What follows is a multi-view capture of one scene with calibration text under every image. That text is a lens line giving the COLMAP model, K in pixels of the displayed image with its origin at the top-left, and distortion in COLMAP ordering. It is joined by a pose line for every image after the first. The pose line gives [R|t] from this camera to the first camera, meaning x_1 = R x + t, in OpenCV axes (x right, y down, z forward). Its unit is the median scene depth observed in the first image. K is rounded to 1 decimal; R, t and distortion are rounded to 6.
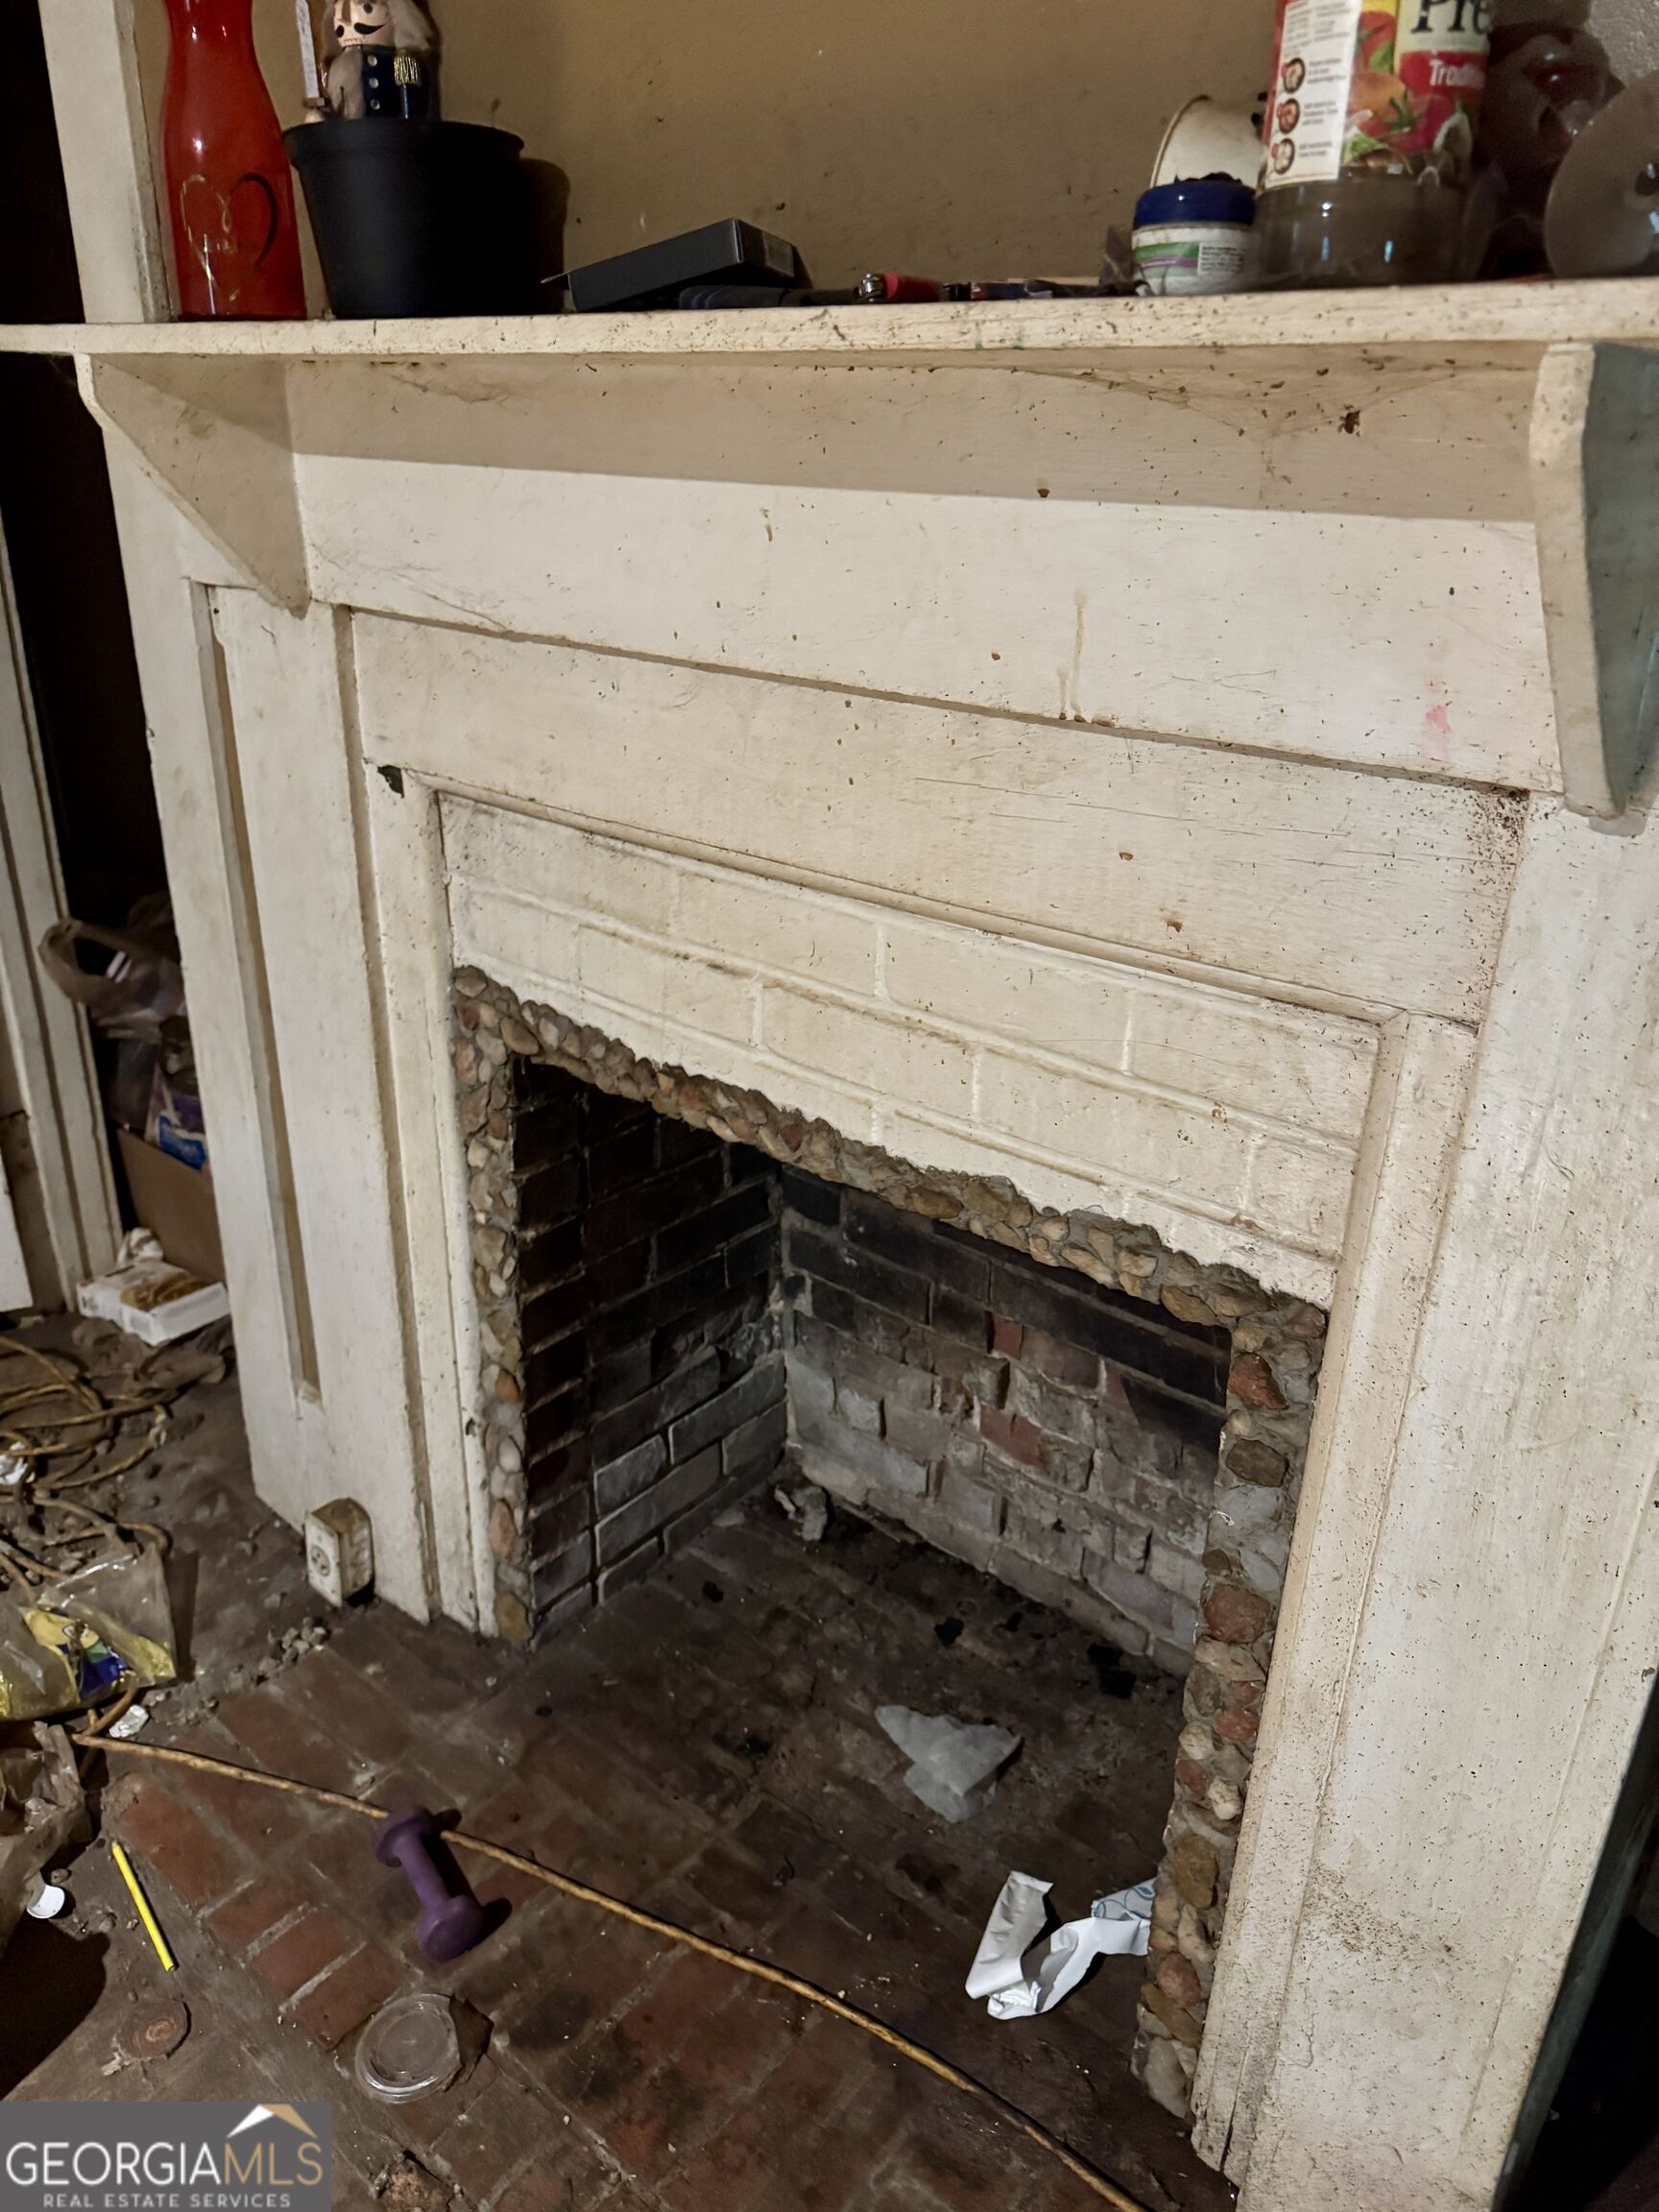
lens RADIAL K [[1561.9, 0, 829.5], [0, 1561.9, 1106.0], [0, 0, 1]] dist [-0.005374, -0.000263]
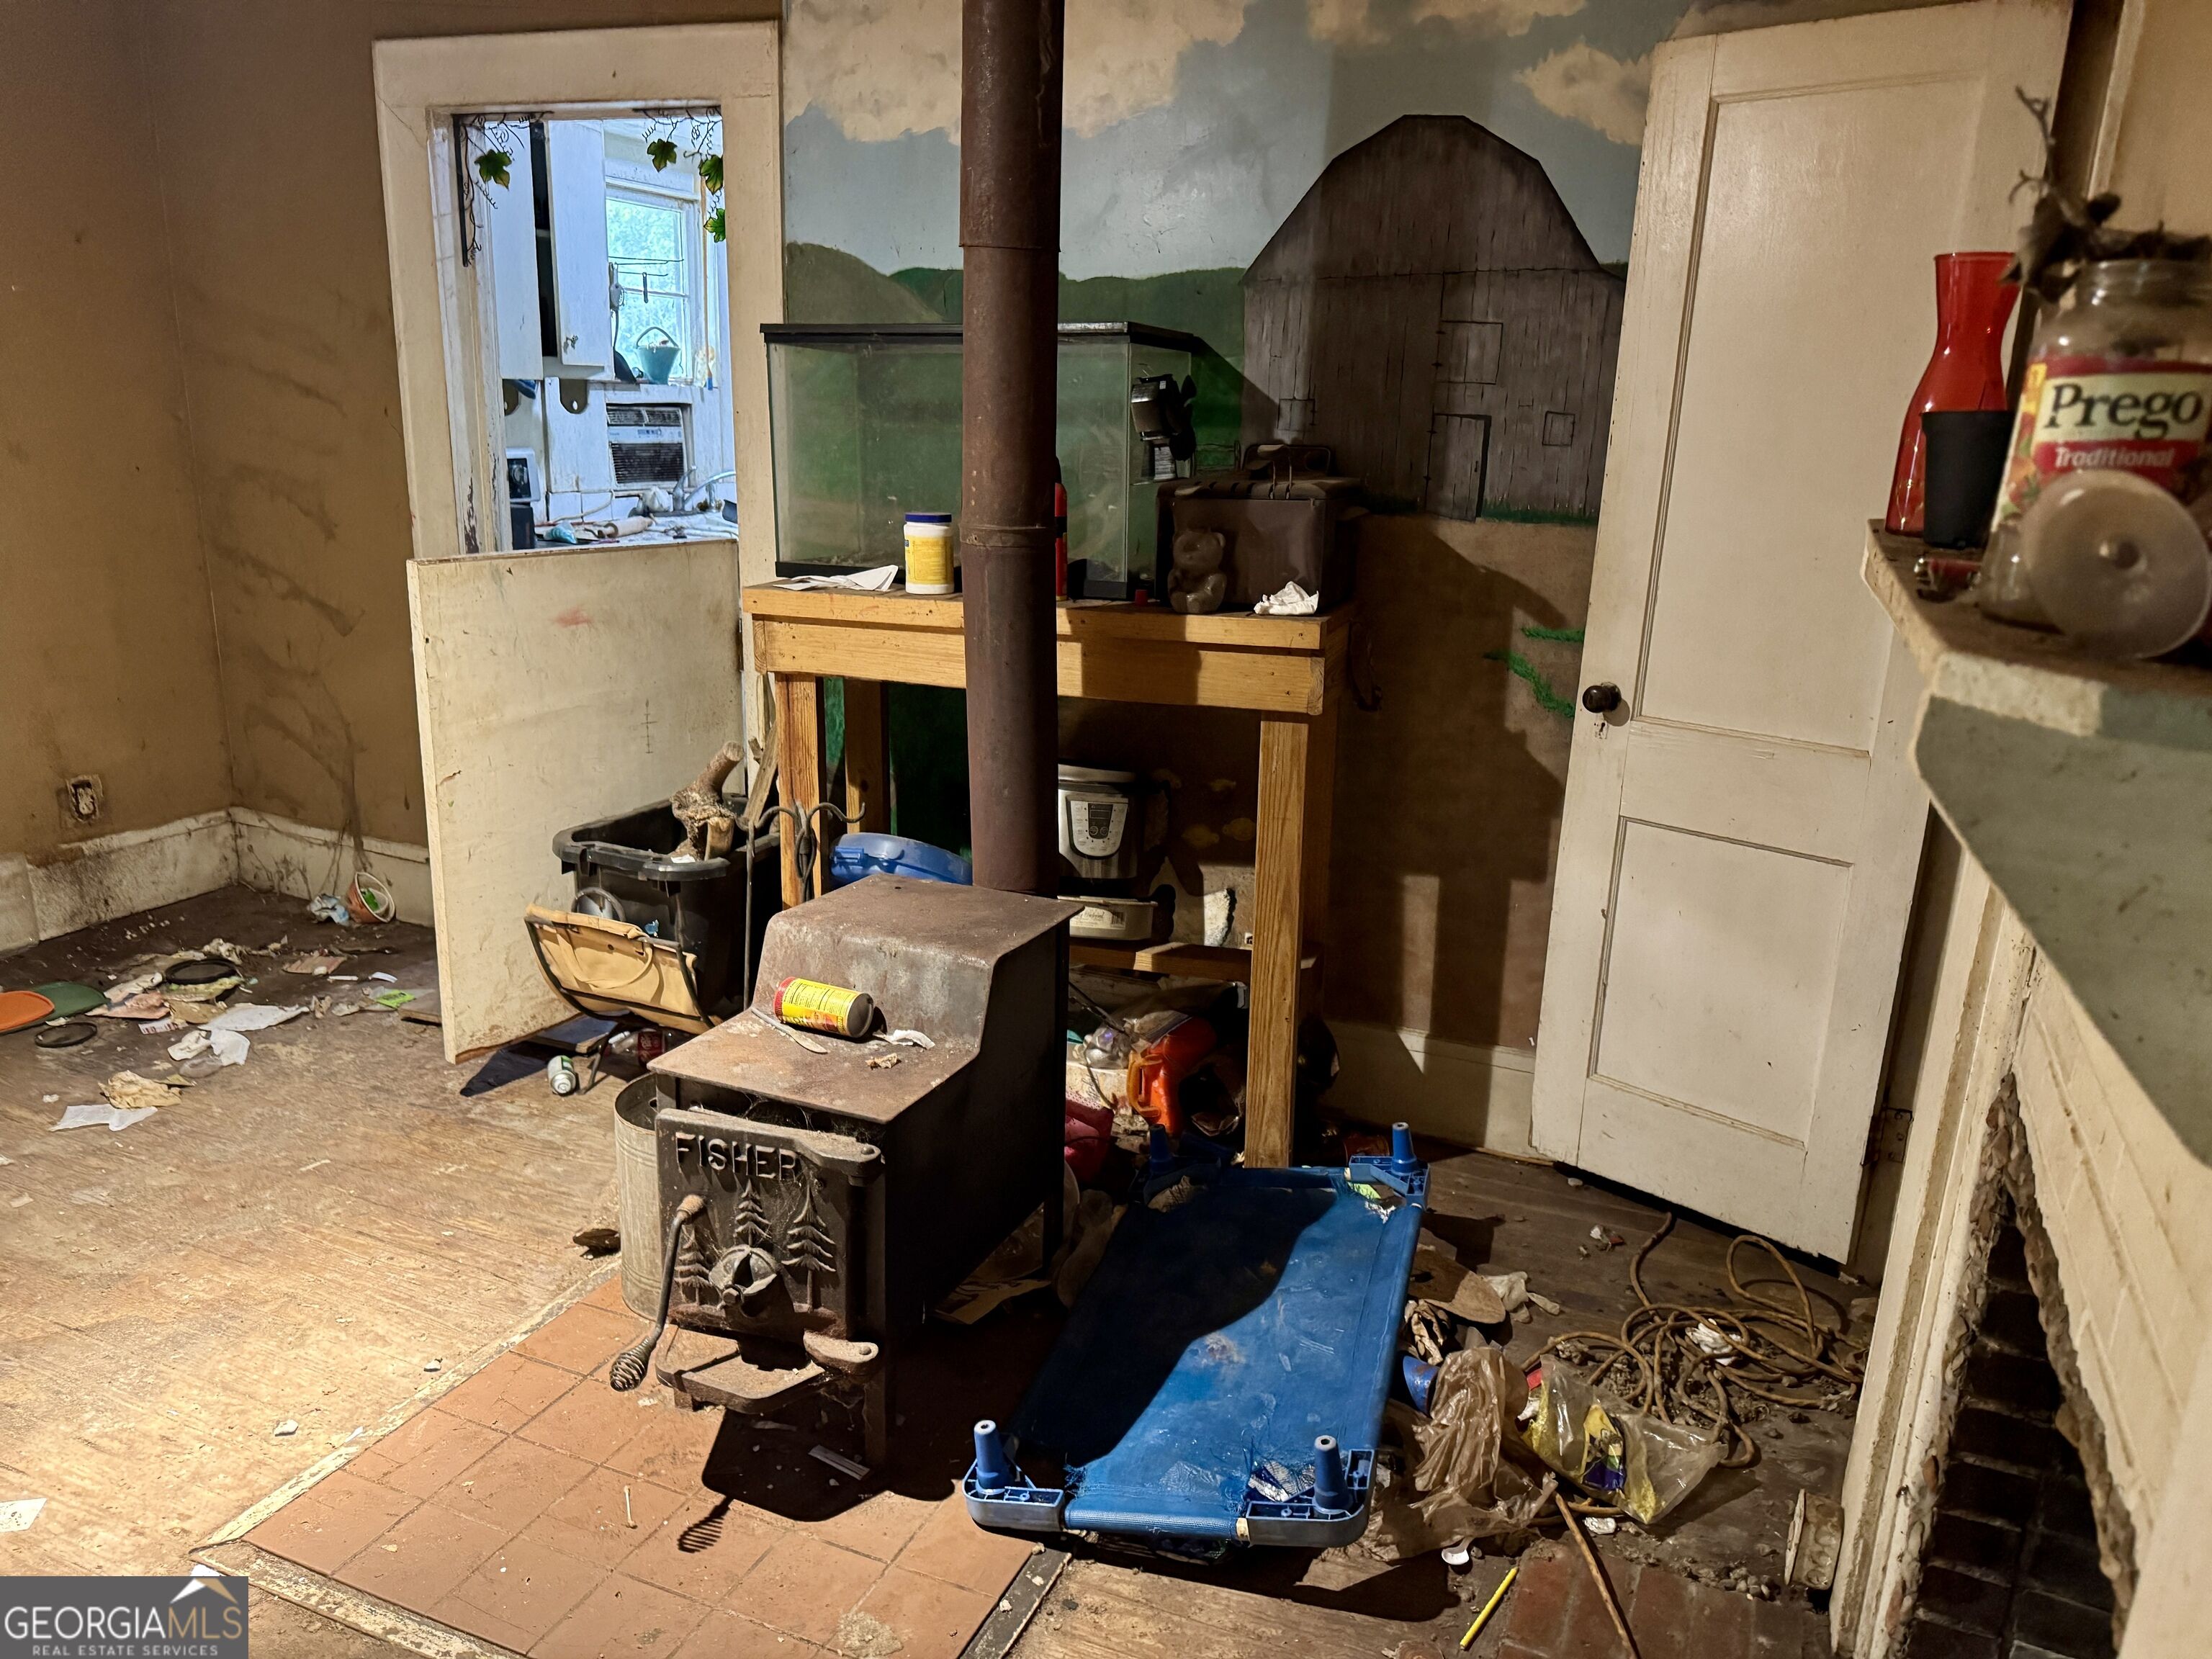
lens RADIAL K [[1561.9, 0, 1106.0], [0, 1561.9, 829.5], [0, 0, 1]] dist [-0.005374, -0.000263]
pose [[0.255657, 0.228696, -0.939328, 0.518939], [-0.413473, 0.904137, 0.107593, -0.088037], [0.873888, 0.360880, 0.325709, 0.030369]]
